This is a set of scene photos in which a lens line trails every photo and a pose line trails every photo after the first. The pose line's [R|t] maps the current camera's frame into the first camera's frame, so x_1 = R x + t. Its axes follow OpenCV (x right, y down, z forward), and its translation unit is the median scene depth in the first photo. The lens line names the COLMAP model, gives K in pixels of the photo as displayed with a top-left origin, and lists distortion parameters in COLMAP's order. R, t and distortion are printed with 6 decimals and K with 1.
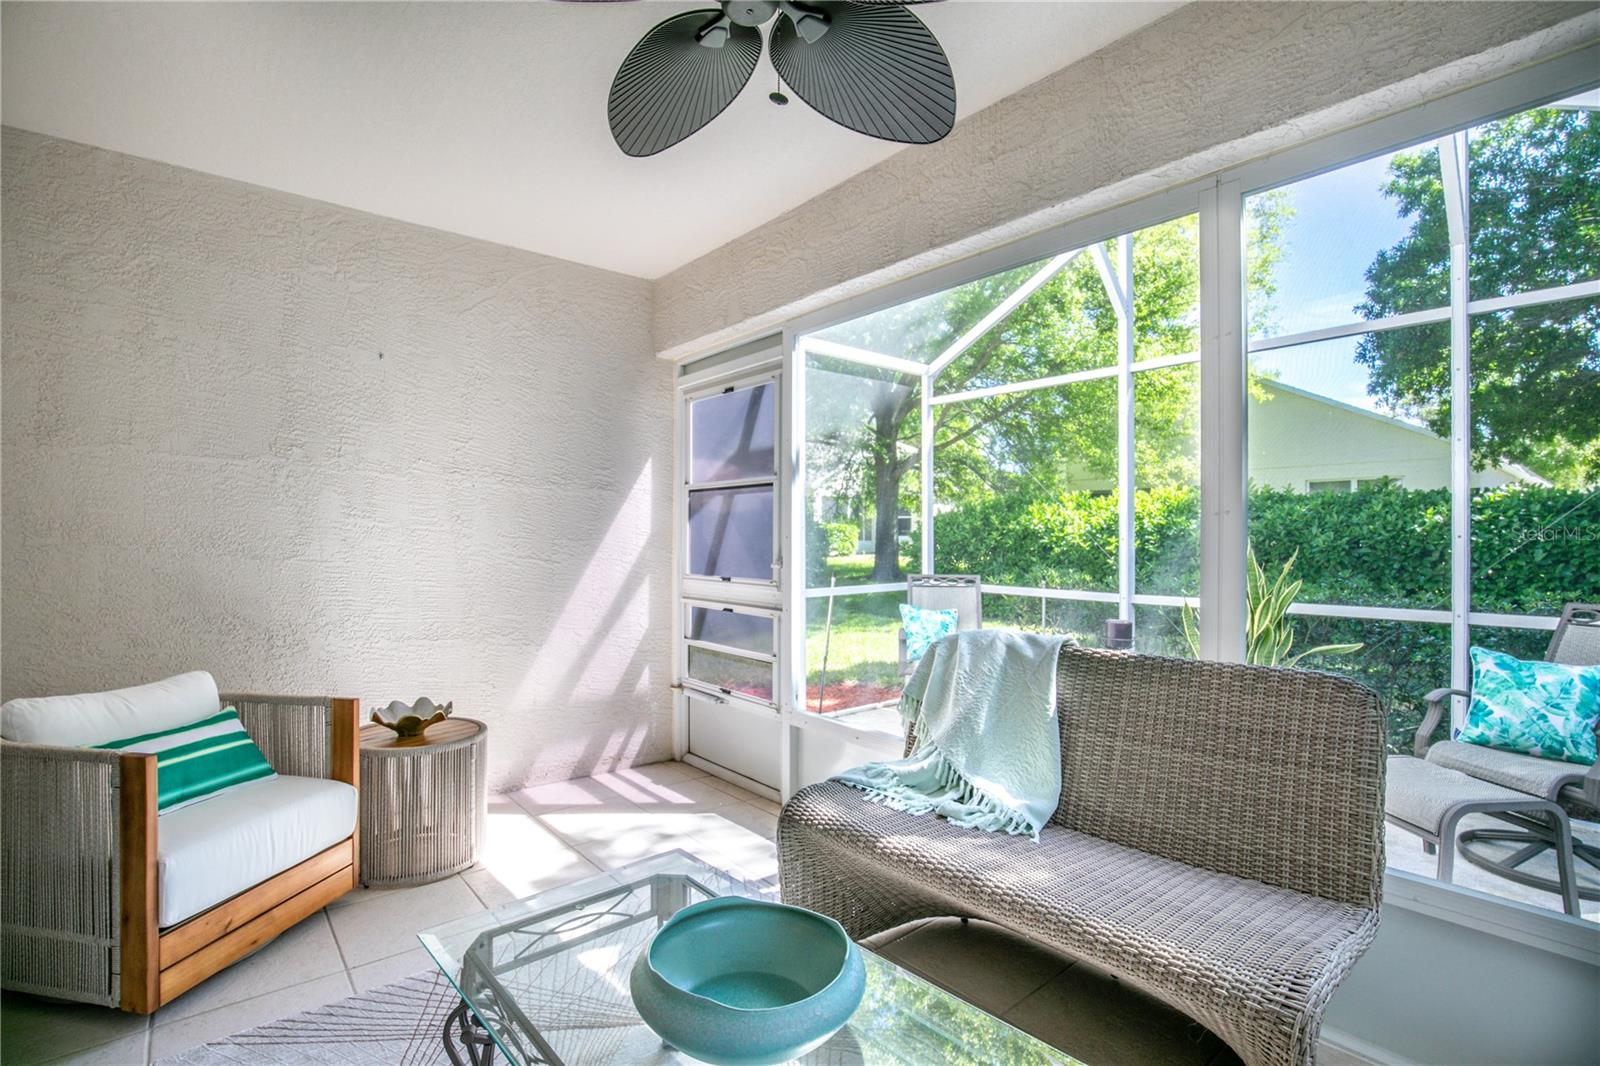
lens RADIAL K [[732.5, 0, 809.1], [0, 732.5, 539.0], [0, 0, 1]] dist [-0.020157, 0.000006]
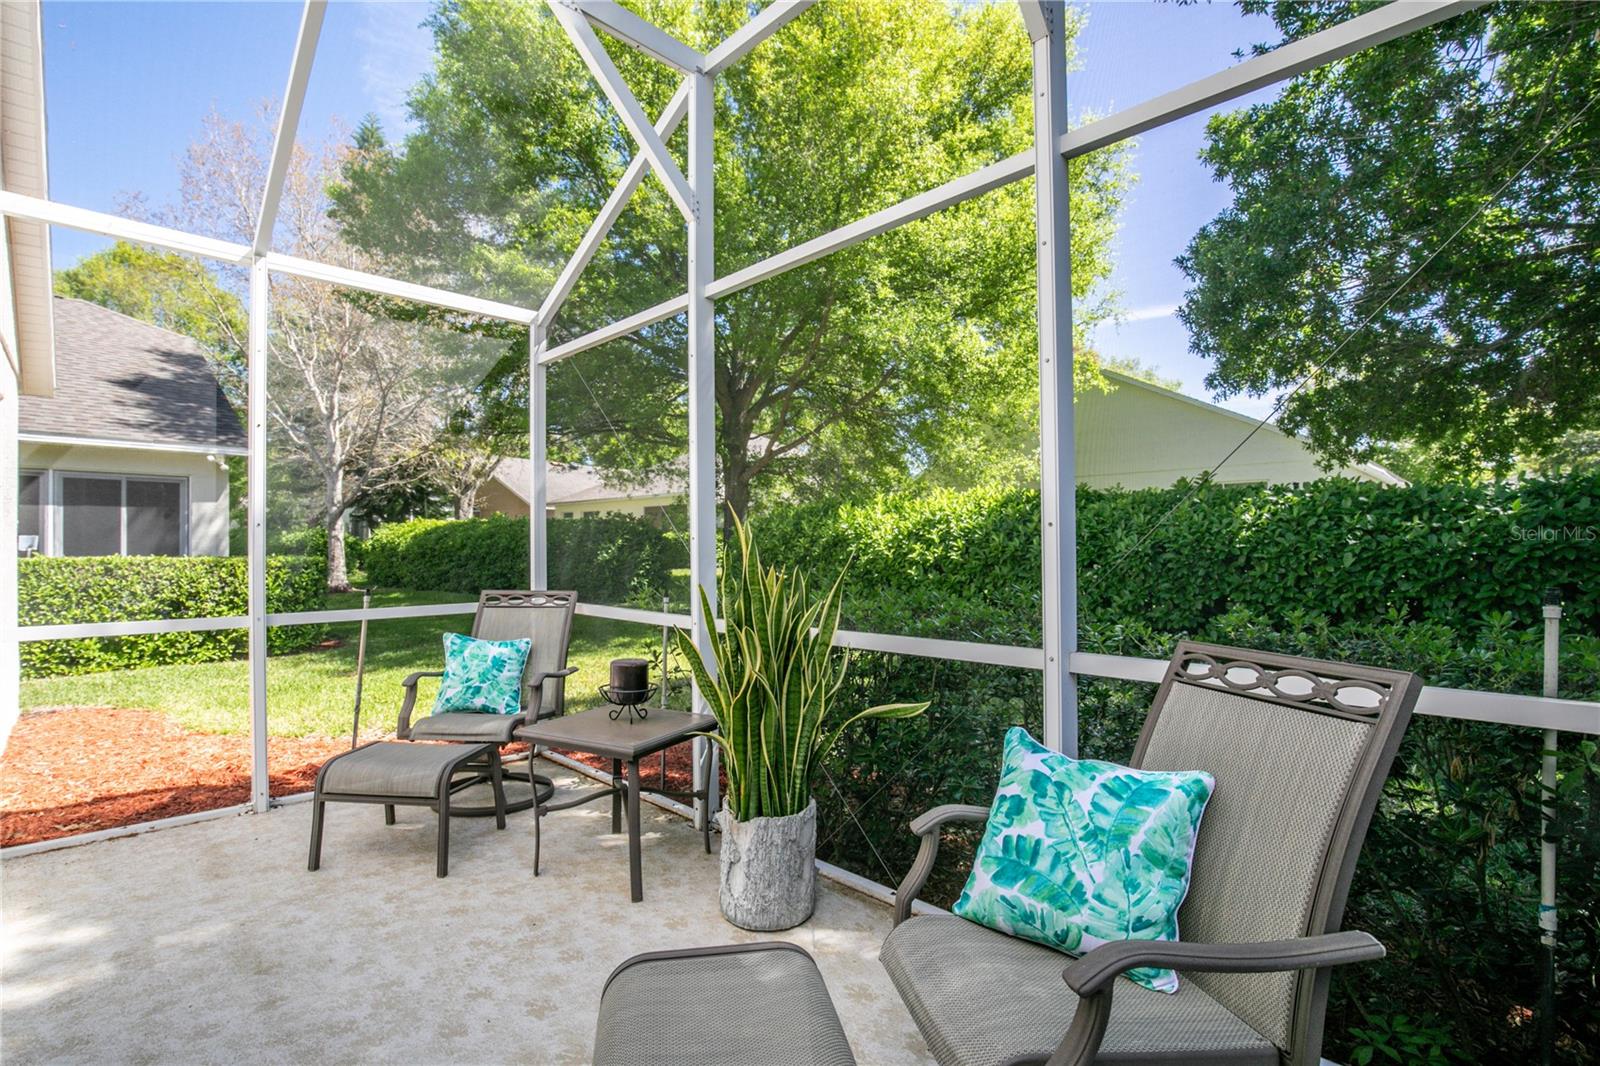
lens RADIAL K [[732.5, 0, 809.1], [0, 732.5, 539.0], [0, 0, 1]] dist [-0.020157, 0.000006]
pose [[0.996531, -0.003366, 0.083154, 0.271487], [0.004785, 0.999846, -0.016880, 0.008262], [-0.083084, 0.017219, 0.996394, 0.175817]]
